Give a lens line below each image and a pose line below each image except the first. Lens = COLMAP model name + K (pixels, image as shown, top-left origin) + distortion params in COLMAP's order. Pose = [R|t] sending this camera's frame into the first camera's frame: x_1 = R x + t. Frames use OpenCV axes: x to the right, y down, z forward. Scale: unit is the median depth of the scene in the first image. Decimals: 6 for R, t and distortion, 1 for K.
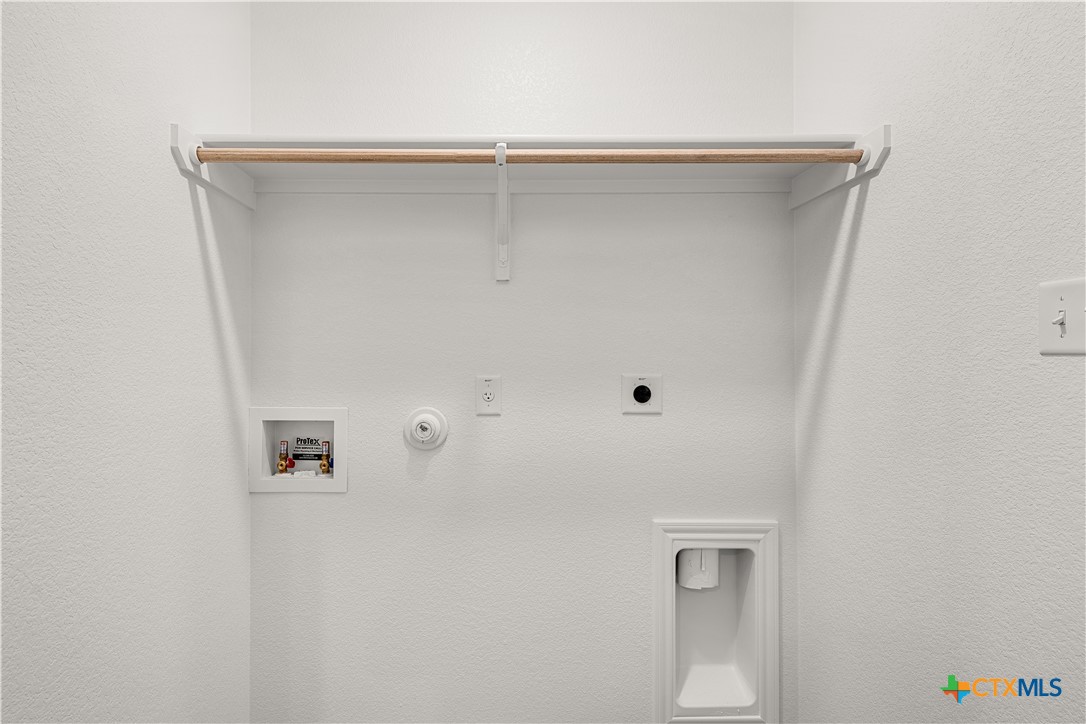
lens RADIAL K [[507.9, 0, 542.3], [0, 507.9, 359.8], [0, 0, 1]] dist [0.018371, 0.000406]
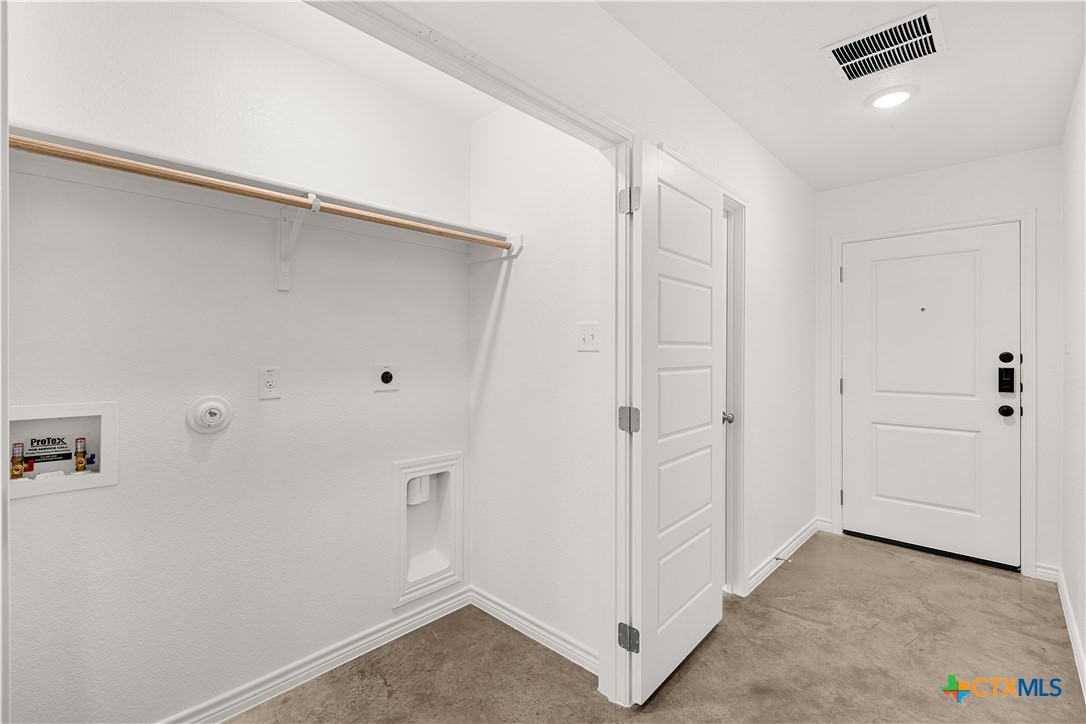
lens RADIAL K [[507.9, 0, 552.1], [0, 507.9, 357.5], [0, 0, 1]] dist [0.018371, 0.000406]
pose [[0.684156, -0.006994, 0.729303, -0.539480], [-0.001338, 0.999940, 0.010845, -0.005785], [-0.729335, -0.008396, 0.684105, -0.337066]]
